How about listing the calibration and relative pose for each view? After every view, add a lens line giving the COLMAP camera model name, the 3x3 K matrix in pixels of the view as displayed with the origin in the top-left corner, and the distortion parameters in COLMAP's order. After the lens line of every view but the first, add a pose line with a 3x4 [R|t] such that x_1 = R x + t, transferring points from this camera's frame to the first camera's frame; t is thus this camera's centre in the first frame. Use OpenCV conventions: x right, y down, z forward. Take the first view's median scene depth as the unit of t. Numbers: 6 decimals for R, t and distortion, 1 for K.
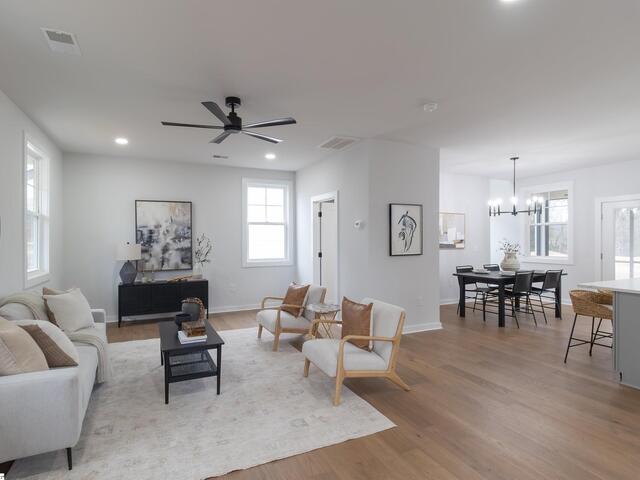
lens RADIAL K [[358.2, 0, 314.8], [0, 358.2, 238.9], [0, 0, 1]] dist [-0.018229, 0.001007]
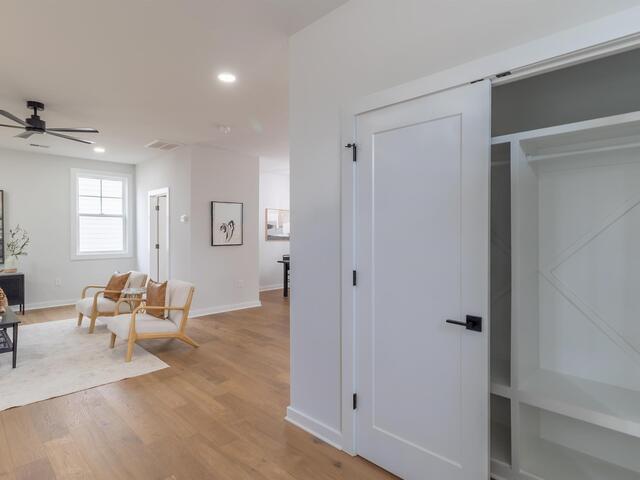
lens RADIAL K [[358.2, 0, 339.2], [0, 358.2, 234.5], [0, 0, 1]] dist [-0.018229, 0.001007]
pose [[0.921951, 0.003823, 0.387287, 0.136317], [-0.005577, 0.999979, 0.003406, 0.003571], [-0.387266, -0.005300, 0.921953, -0.234534]]
